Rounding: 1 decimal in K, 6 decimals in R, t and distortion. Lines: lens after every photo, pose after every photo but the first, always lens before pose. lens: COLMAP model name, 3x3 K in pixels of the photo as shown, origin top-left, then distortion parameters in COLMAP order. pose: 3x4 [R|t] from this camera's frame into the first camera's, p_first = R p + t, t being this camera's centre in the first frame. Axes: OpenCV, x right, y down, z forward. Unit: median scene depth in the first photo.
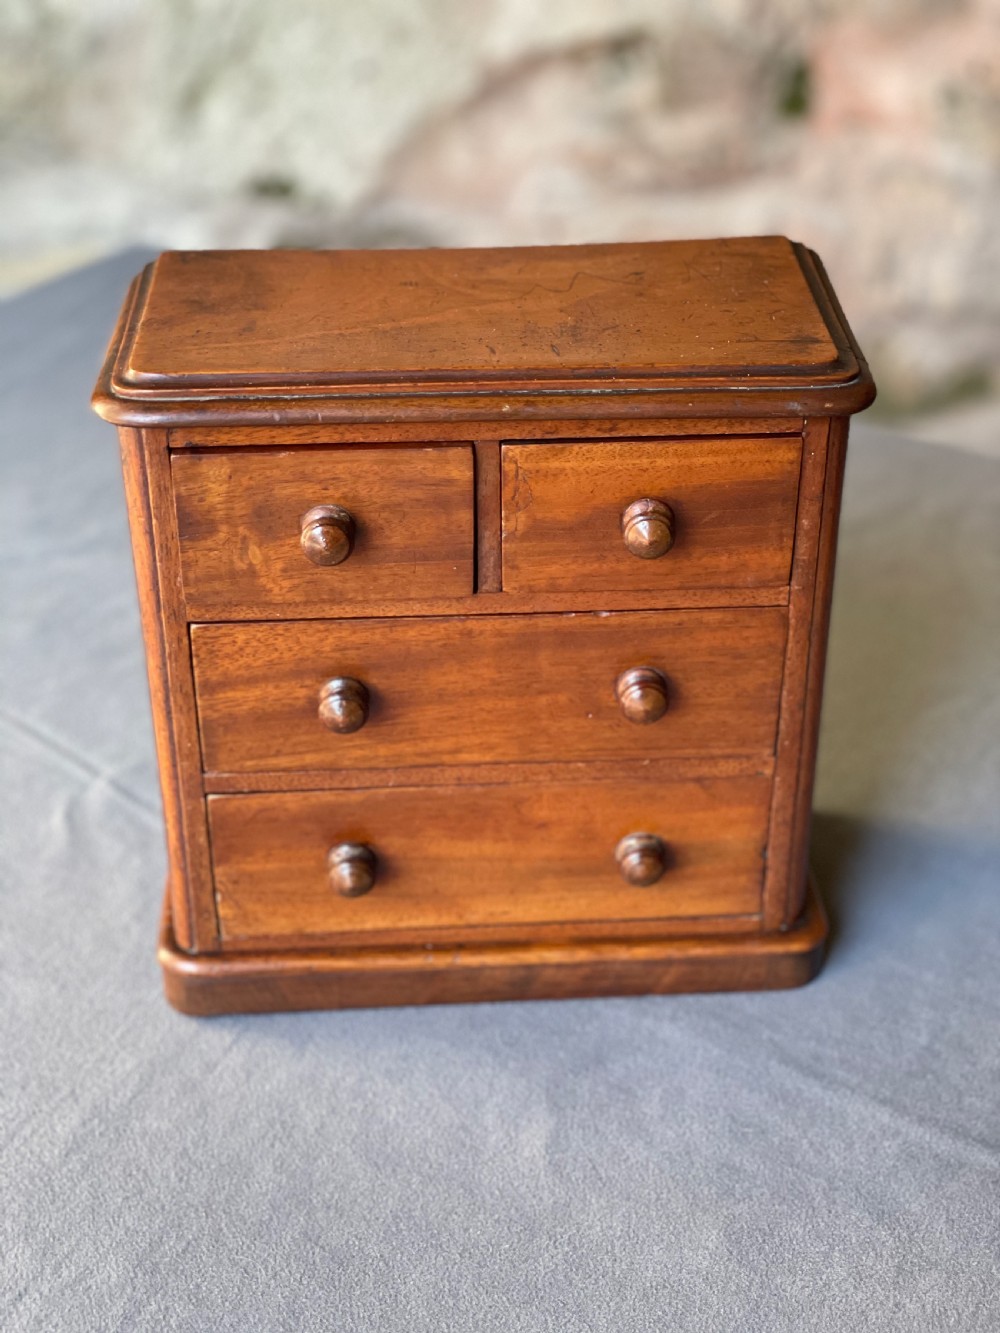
lens RADIAL K [[2020.5, 0, 507.5], [0, 2020.5, 665.0], [0, 0, 1]] dist [0.034726, 0.000000]
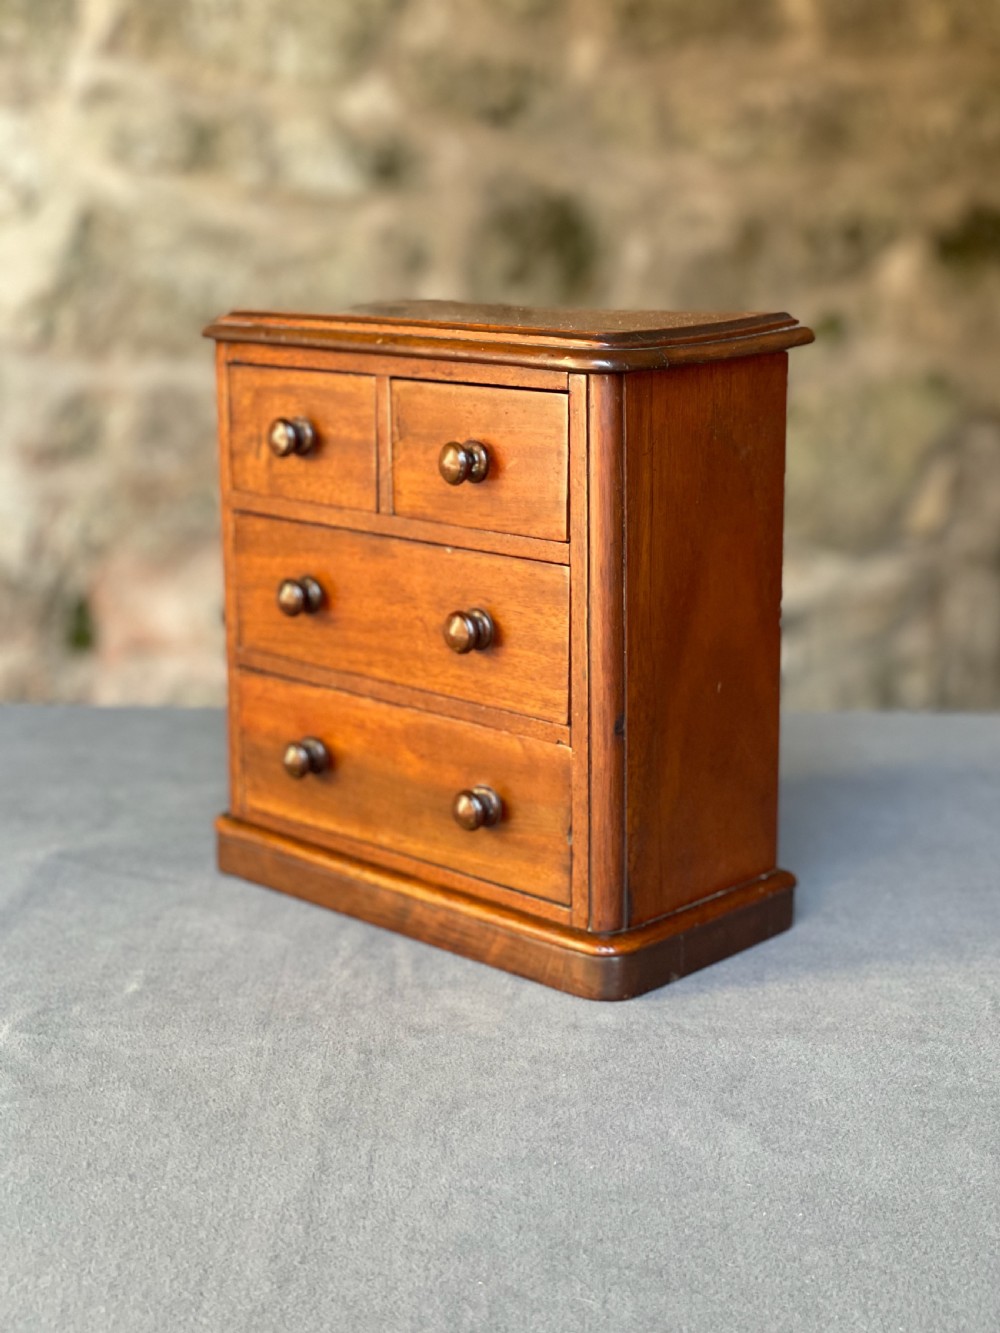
lens RADIAL K [[2020.5, 0, 508.9], [0, 2020.5, 672.4], [0, 0, 1]] dist [0.034726, 0.000000]
pose [[0.675353, 0.164412, -0.718935, 0.909401], [-0.389326, 0.907411, -0.158211, 0.208850], [0.626357, 0.386748, 0.676833, 0.254626]]
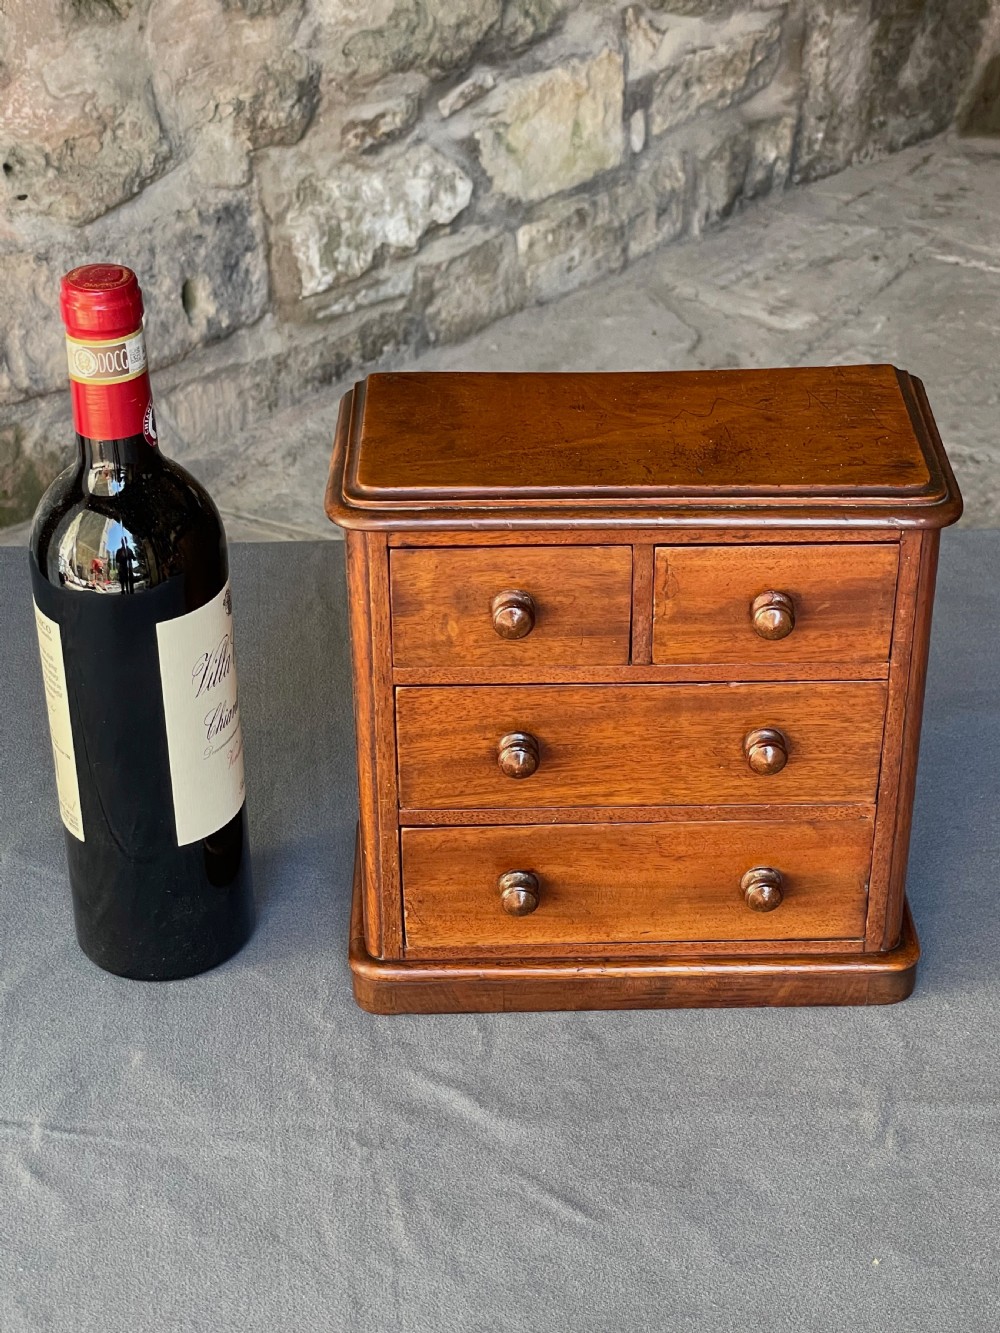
lens RADIAL K [[2370.1, 0, 520.8], [0, 2370.1, 651.3], [0, 0, 1]] dist [0.030167, 0.000000]
pose [[0.999348, 0.016727, -0.031986, -0.035175], [-0.017235, 0.999729, -0.015665, -0.019937], [0.031715, 0.016206, 0.999366, -0.420502]]
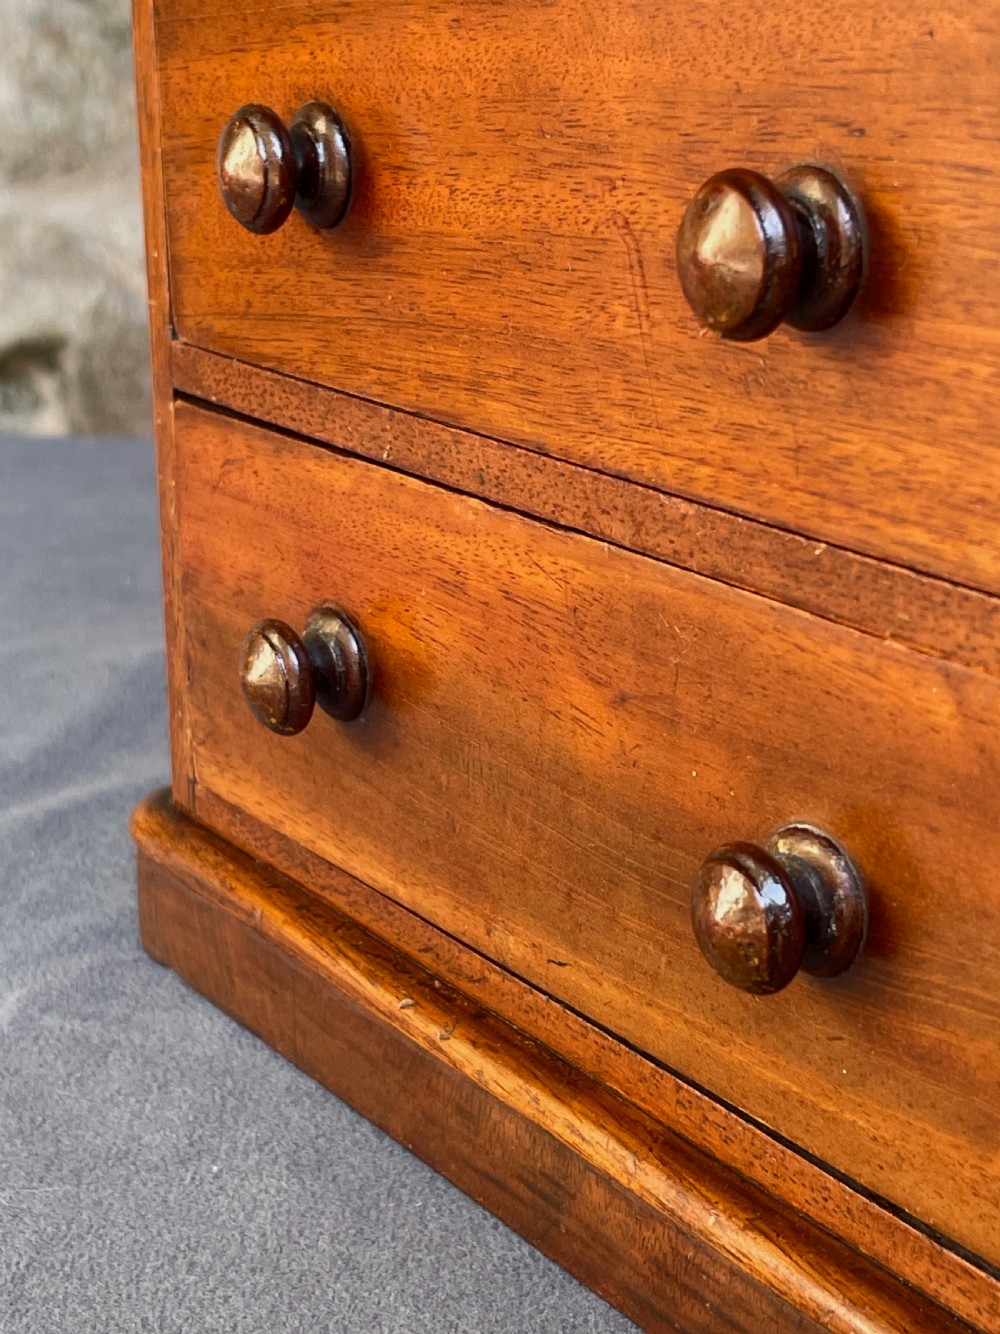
lens RADIAL K [[2457.0, 0, 500.3], [0, 2457.0, 663.2], [0, 0, 1]] dist [0.098551, 0.000000]
pose [[0.503515, 0.251571, -0.826550, 0.363855], [-0.451879, 0.892071, -0.003760, 0.089273], [0.736395, 0.375394, 0.562851, 0.793500]]
